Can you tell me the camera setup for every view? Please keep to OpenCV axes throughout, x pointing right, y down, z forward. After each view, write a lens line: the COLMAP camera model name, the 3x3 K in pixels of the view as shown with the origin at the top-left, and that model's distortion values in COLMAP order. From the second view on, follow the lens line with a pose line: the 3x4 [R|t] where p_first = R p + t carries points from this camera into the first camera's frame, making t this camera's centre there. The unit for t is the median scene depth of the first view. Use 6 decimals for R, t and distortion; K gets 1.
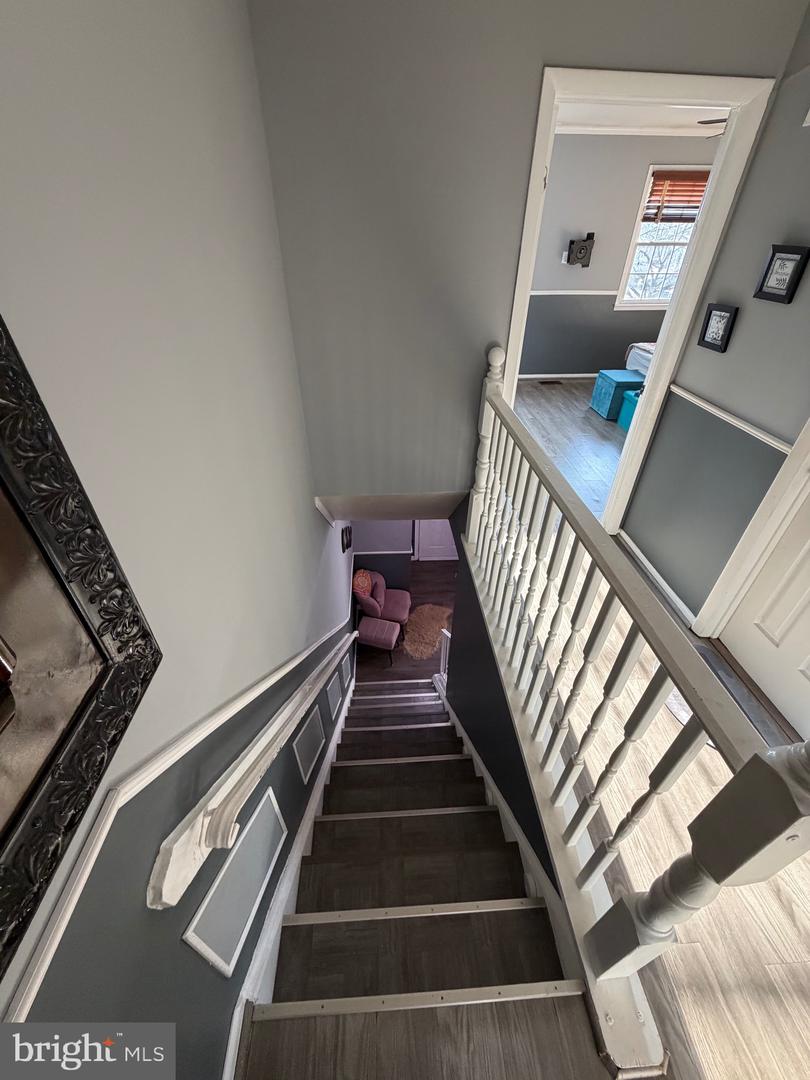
lens RADIAL K [[430.6, 0, 405.9], [0, 430.6, 534.4], [0, 0, 1]] dist [0.001160, 0.000261]
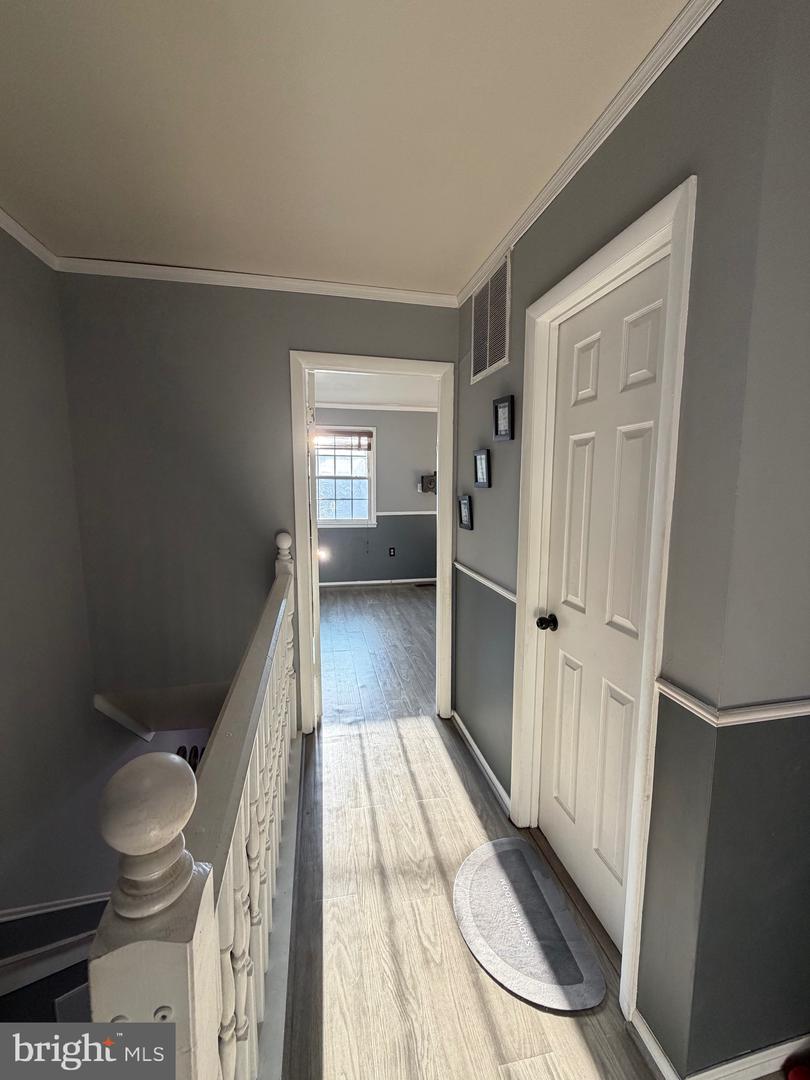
lens RADIAL K [[430.6, 0, 406.6], [0, 430.6, 533.8], [0, 0, 1]] dist [0.001160, 0.000261]
pose [[0.989480, -0.021912, 0.143002, 0.355671], [0.088000, 0.875727, -0.474718, 0.114290], [-0.114828, 0.482308, 0.868443, 0.009273]]
